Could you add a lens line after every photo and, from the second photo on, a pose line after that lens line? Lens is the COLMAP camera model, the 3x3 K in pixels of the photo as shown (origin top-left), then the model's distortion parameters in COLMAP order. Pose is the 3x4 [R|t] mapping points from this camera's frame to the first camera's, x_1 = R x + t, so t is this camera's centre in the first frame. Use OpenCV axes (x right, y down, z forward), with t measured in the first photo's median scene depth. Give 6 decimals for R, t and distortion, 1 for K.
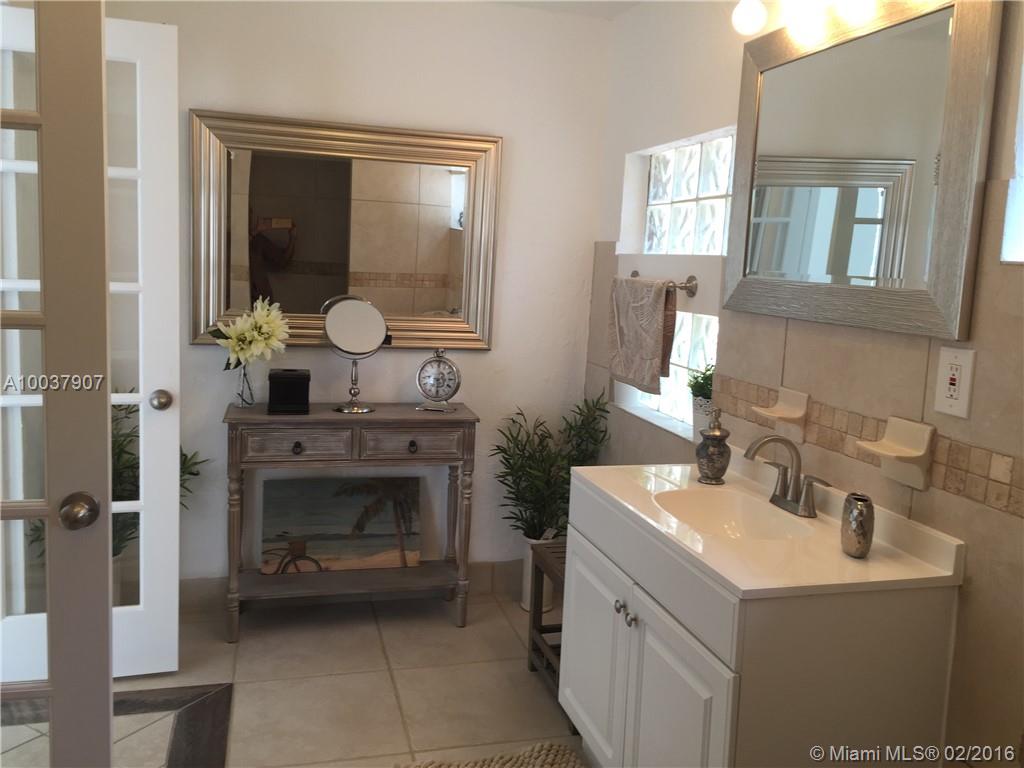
lens RADIAL K [[865.4, 0, 512.0], [0, 865.4, 384.0], [0, 0, 1]] dist [-0.003546, -0.000986]
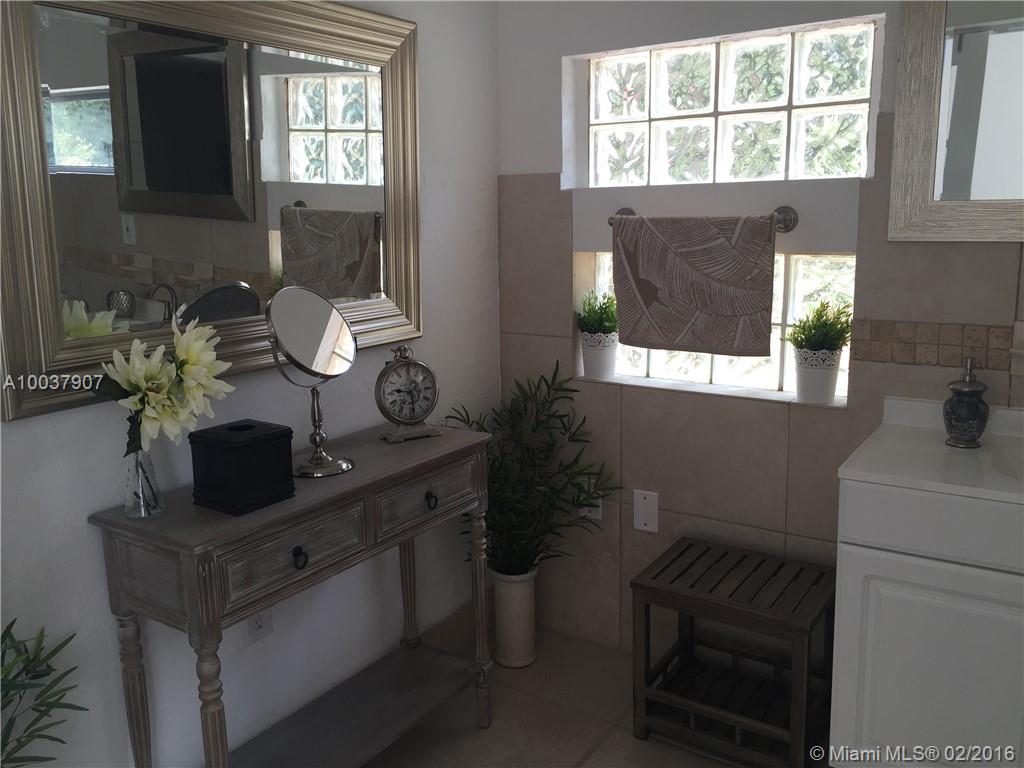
lens RADIAL K [[865.4, 0, 512.0], [0, 865.4, 384.0], [0, 0, 1]] dist [-0.003546, -0.000986]
pose [[0.758796, -0.186203, 0.624145, -0.457672], [0.147249, 0.982497, 0.114095, -0.078494], [-0.634465, 0.005330, 0.772933, 0.458346]]
